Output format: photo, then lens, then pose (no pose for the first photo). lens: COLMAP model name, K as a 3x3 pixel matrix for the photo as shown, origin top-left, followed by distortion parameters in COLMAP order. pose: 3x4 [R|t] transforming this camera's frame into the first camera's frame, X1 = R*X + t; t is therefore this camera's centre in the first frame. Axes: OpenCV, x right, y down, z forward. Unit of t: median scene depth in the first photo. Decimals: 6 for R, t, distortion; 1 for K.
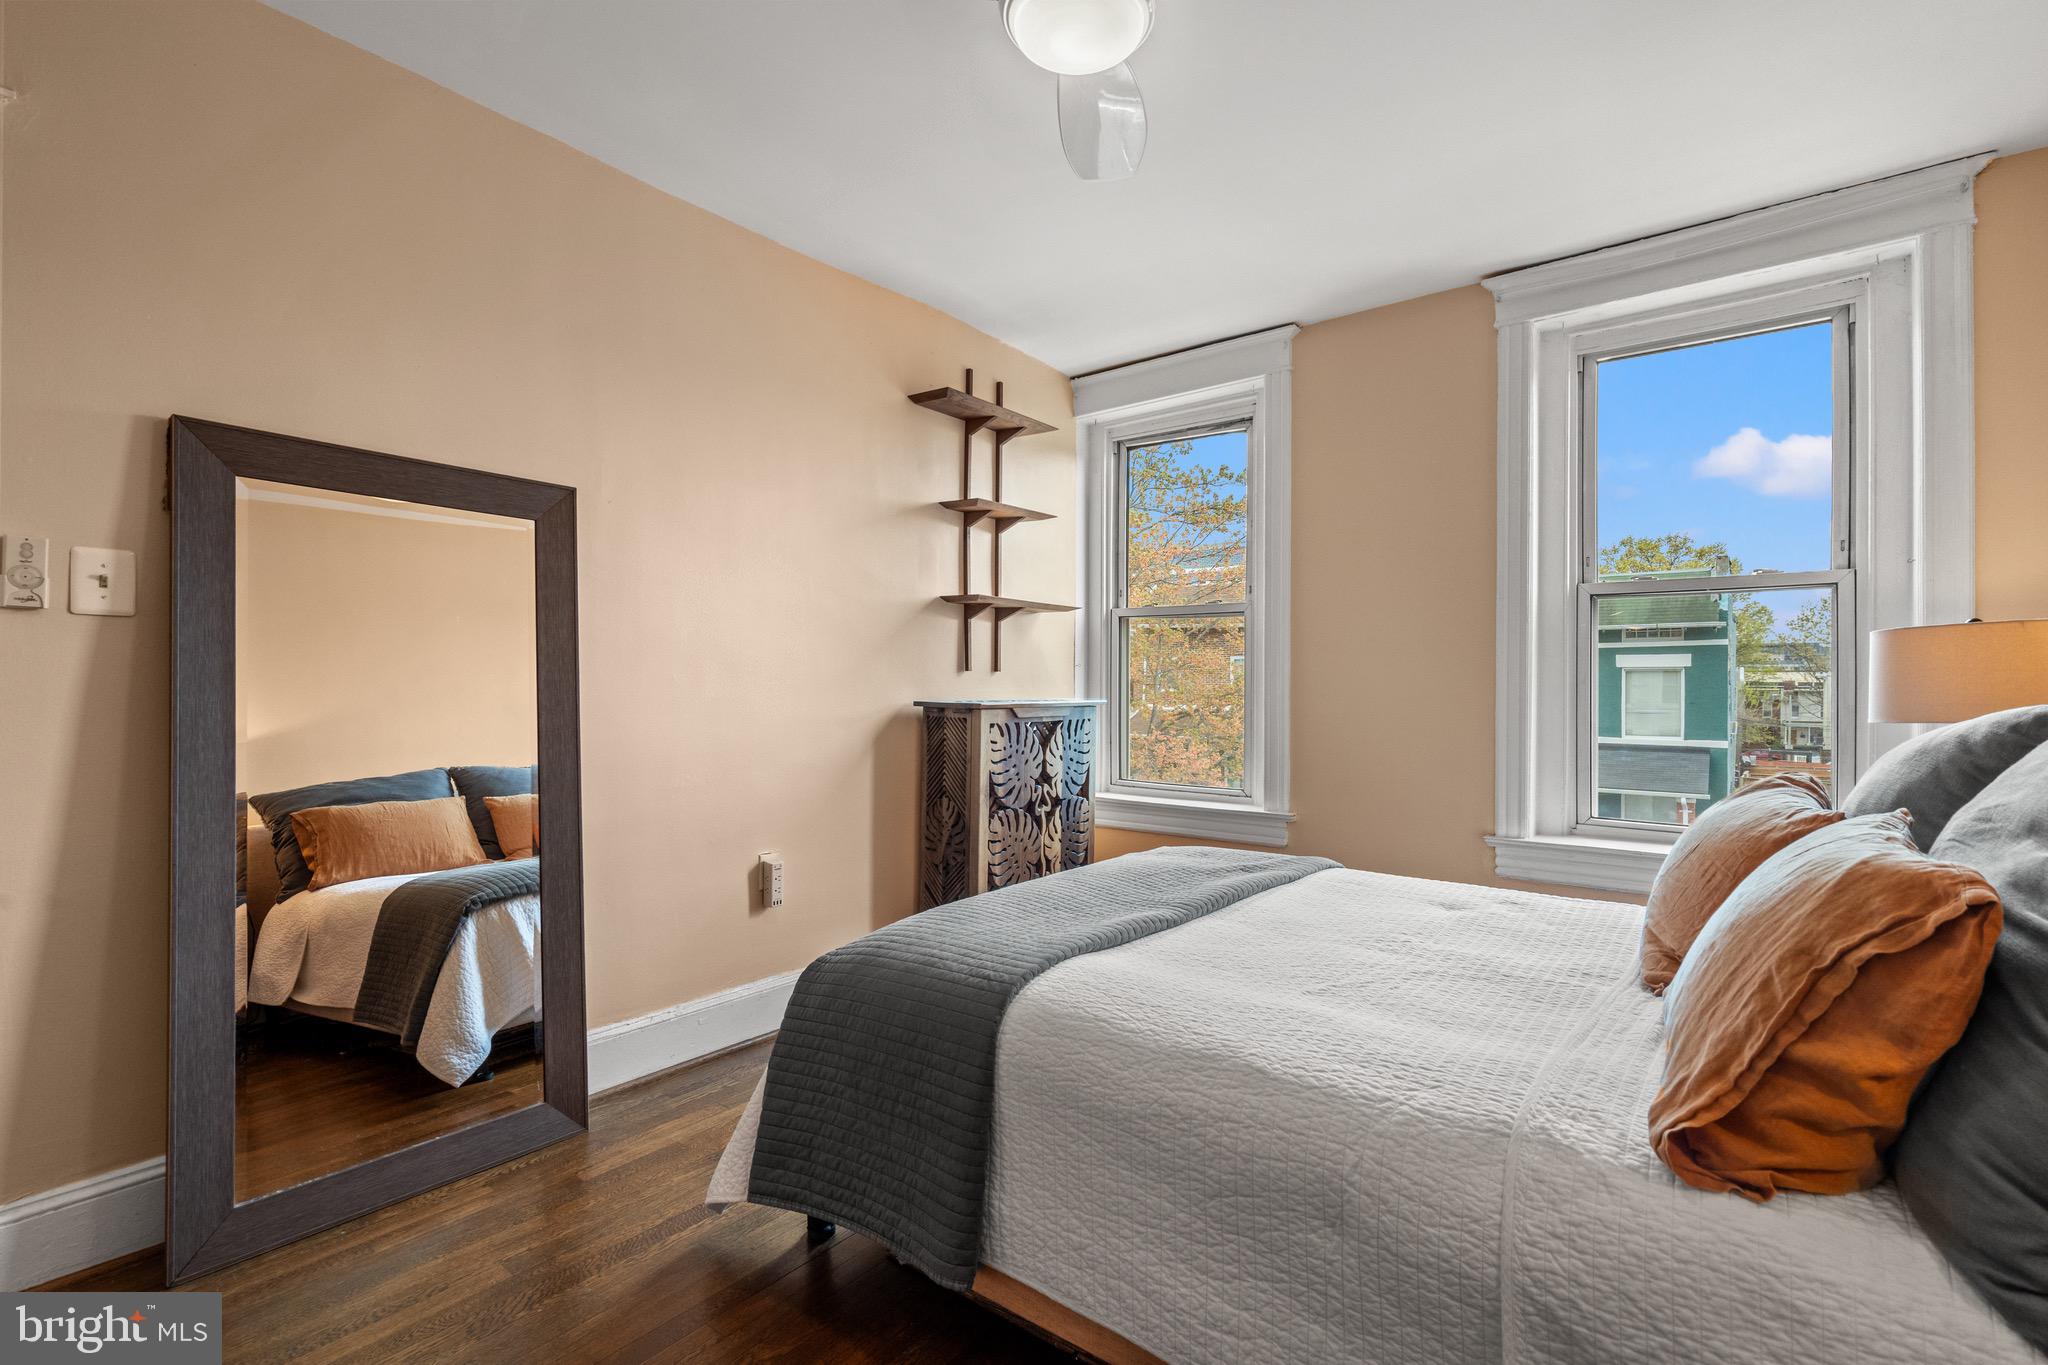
lens RADIAL K [[923.3, 0, 1024.0], [0, 923.3, 676.7], [0, 0, 1]] dist [-0.000618, 0.000075]
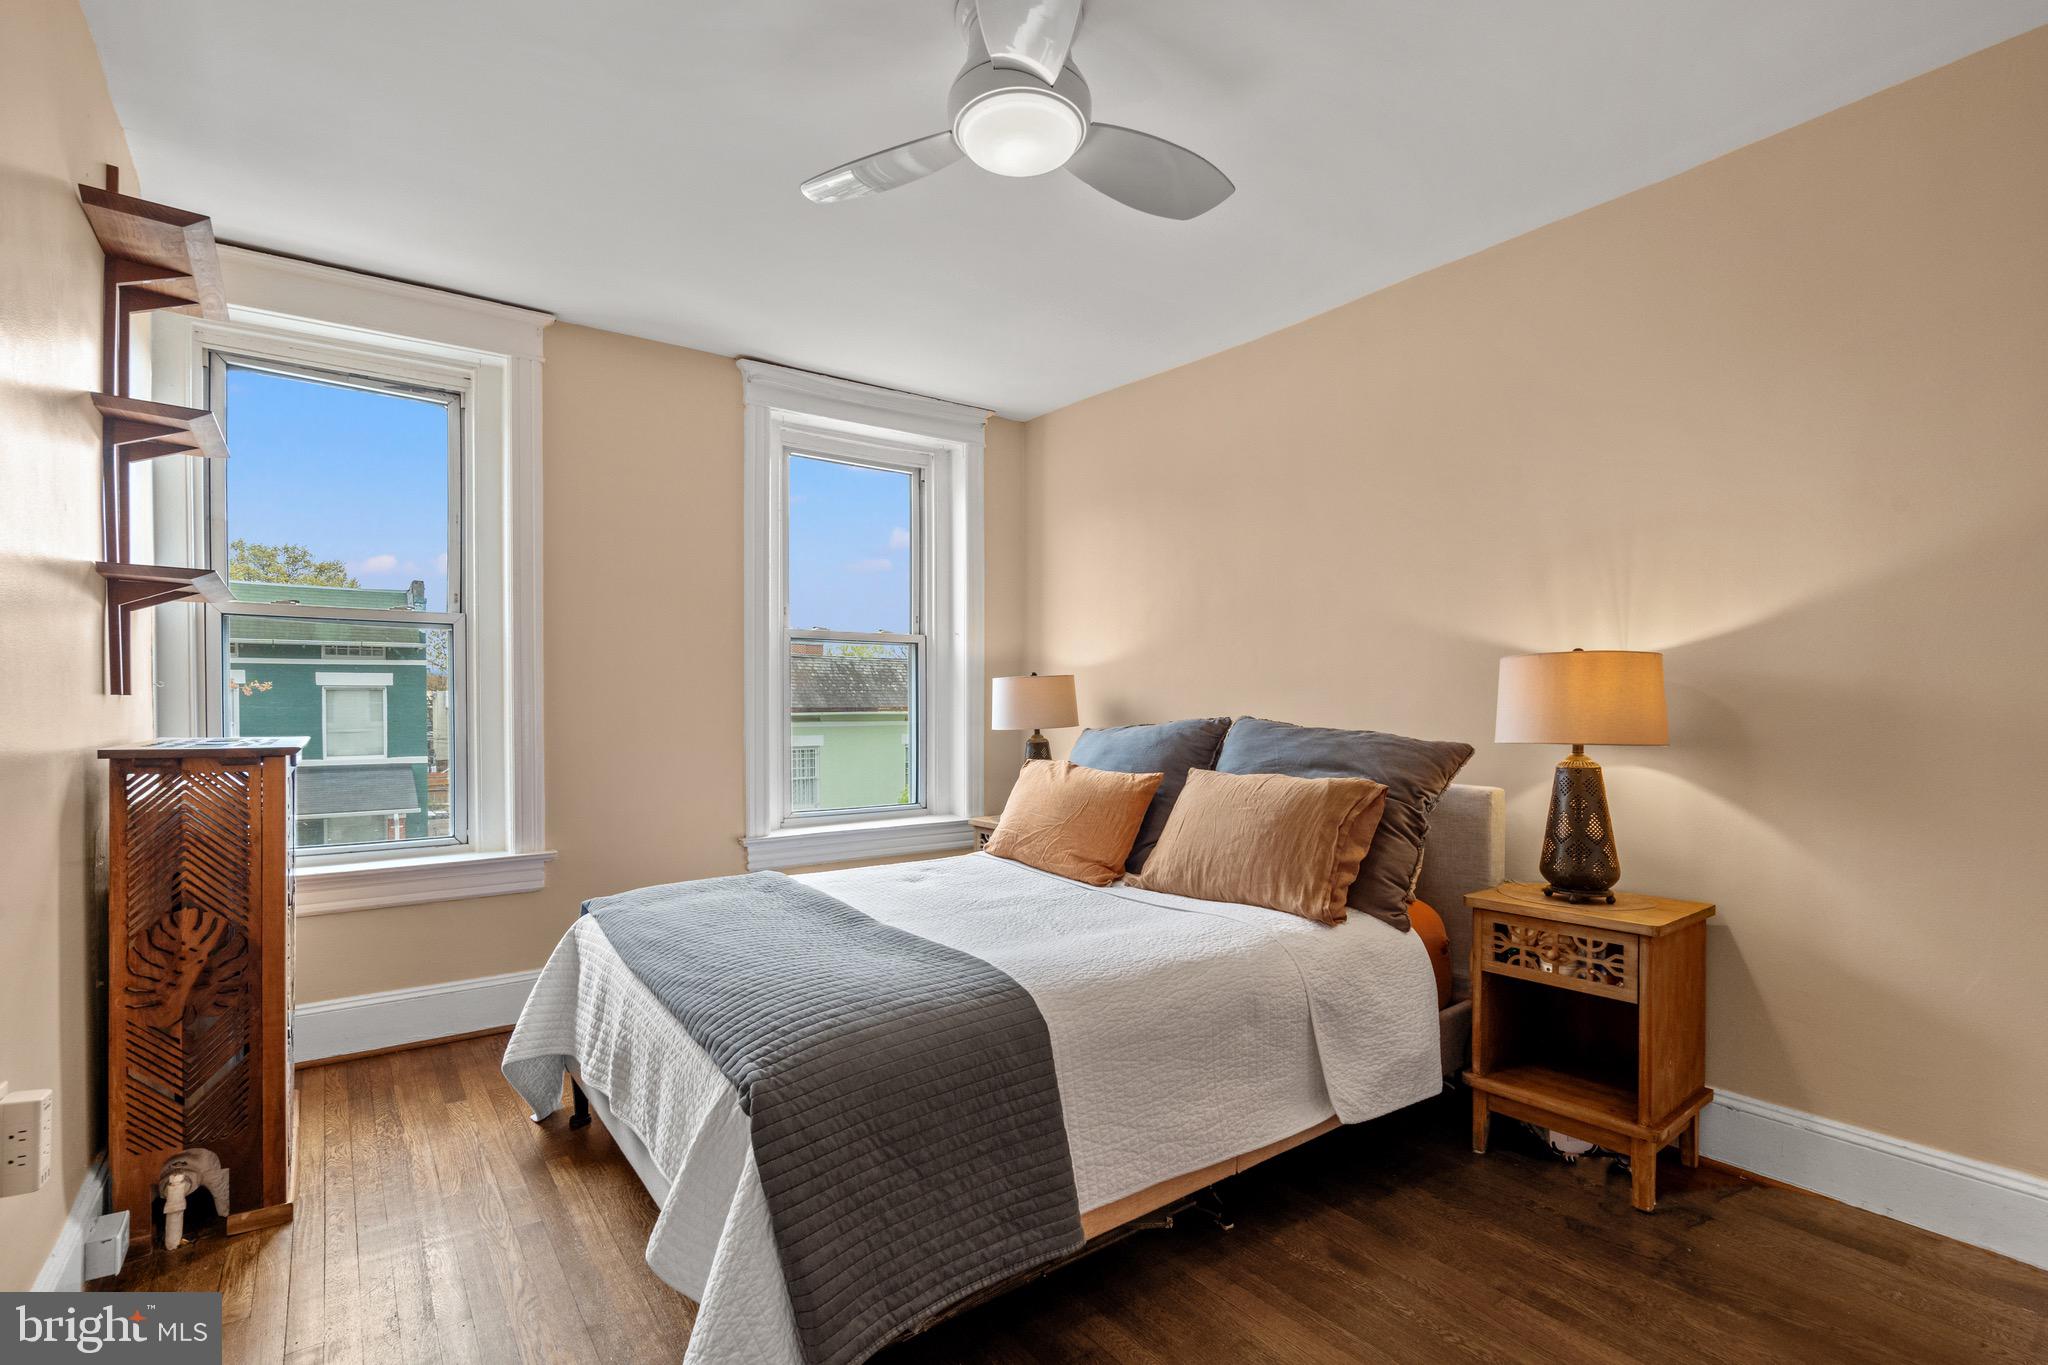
lens RADIAL K [[931.1, 0, 1017.6], [0, 931.1, 714.4], [0, 0, 1]] dist [-0.000158, 0.000537]
pose [[0.278790, -0.016619, 0.960208, -0.387187], [-0.004175, 0.999820, 0.018517, -0.005782], [-0.960343, -0.009171, 0.278671, 0.246206]]
